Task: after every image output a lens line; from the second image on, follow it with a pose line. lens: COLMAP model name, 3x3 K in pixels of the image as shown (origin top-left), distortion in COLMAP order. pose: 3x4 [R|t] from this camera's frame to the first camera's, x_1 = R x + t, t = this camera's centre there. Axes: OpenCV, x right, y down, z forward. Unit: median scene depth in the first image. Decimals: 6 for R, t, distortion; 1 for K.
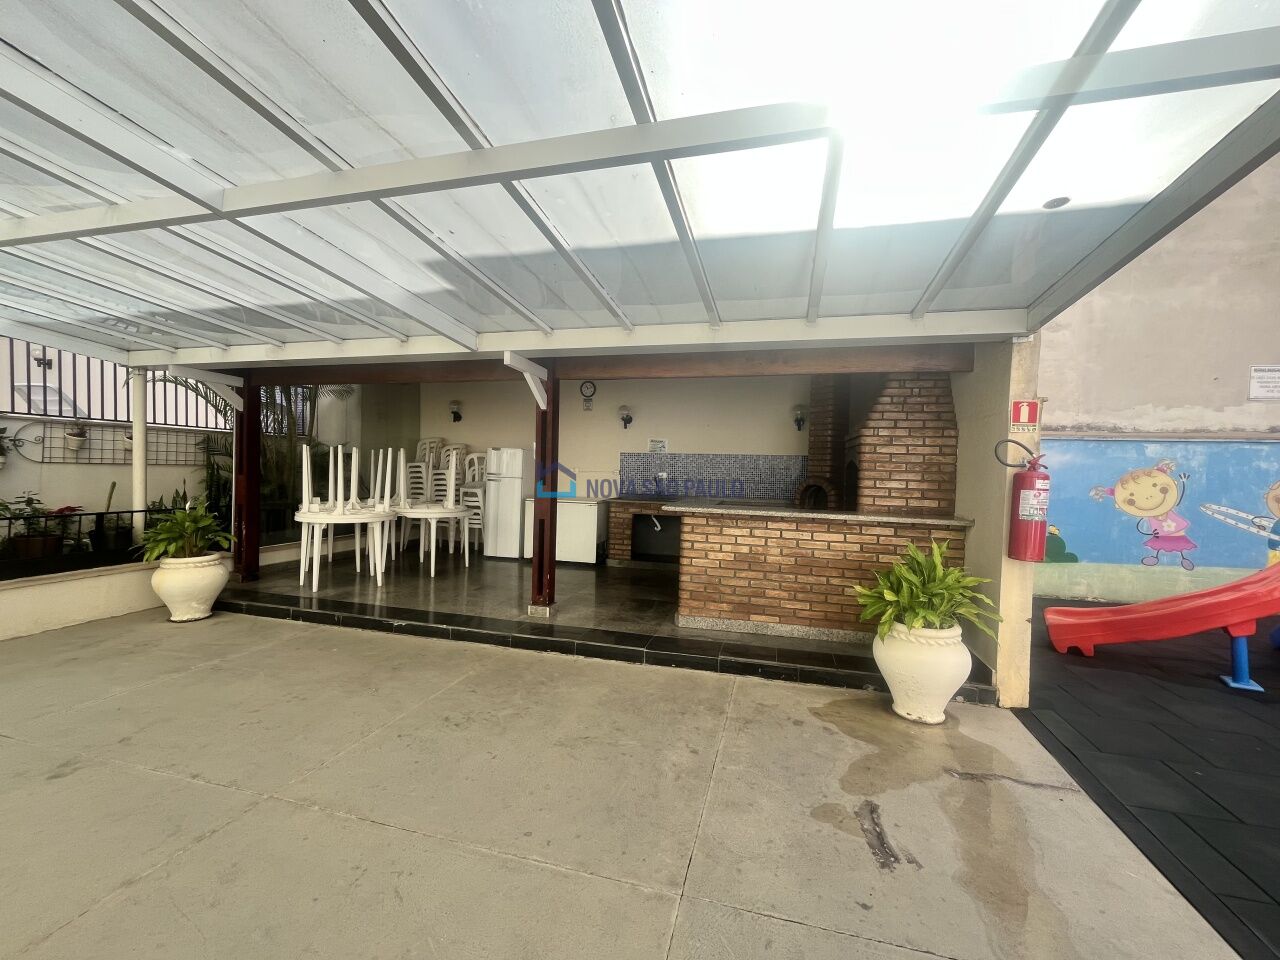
lens RADIAL K [[515.3, 0, 638.8], [0, 515.3, 480.2], [0, 0, 1]] dist [-0.001500, 0.000385]
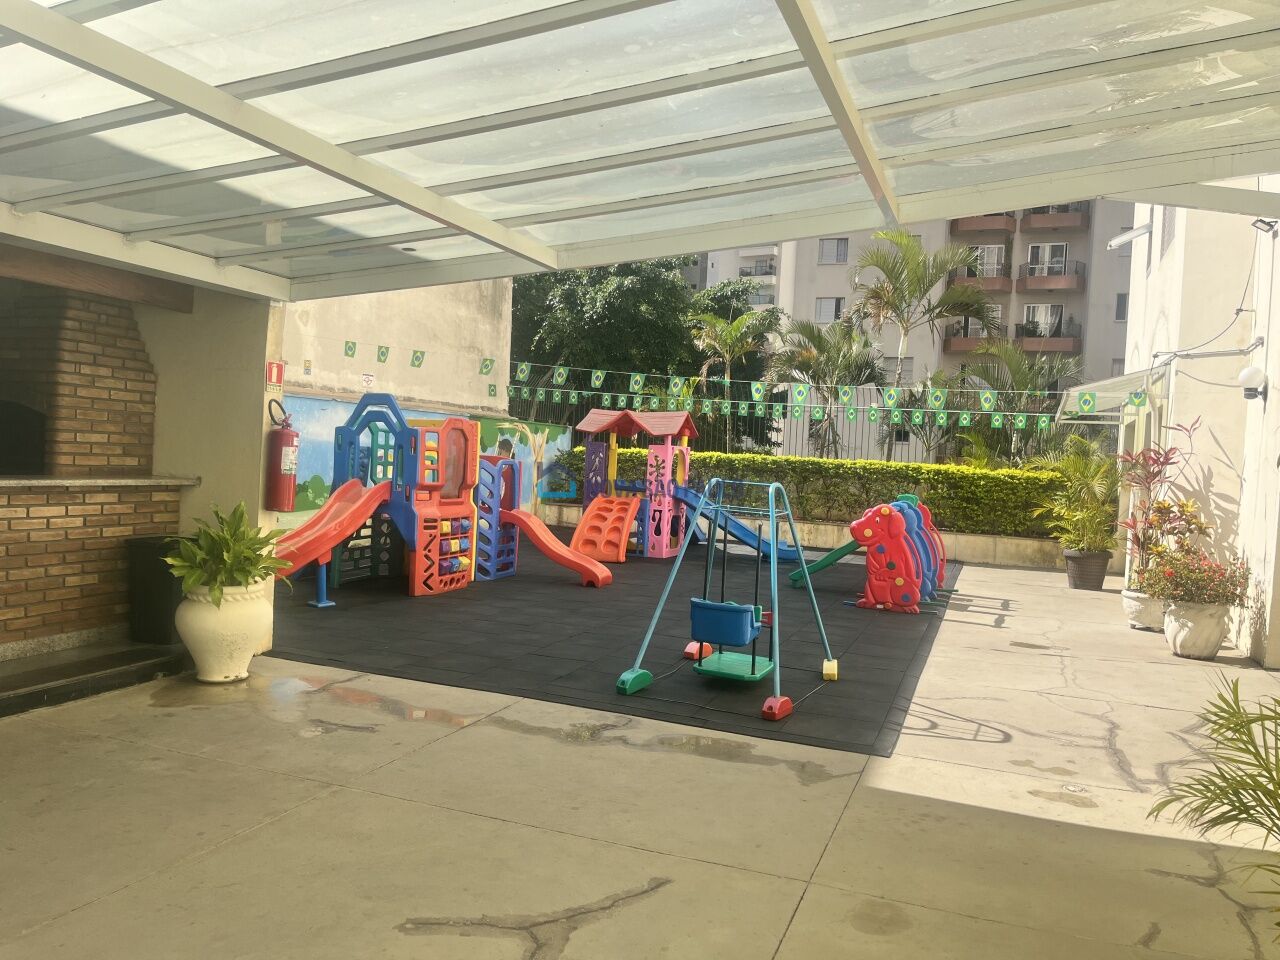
lens RADIAL K [[965.2, 0, 640.5], [0, 965.2, 477.2], [0, 0, 1]] dist [0.035439, -0.045362]
pose [[0.104235, -0.044358, 0.993563, -0.901362], [-0.027561, 0.998492, 0.047469, -0.025562], [-0.994171, -0.032331, 0.102856, 0.030607]]
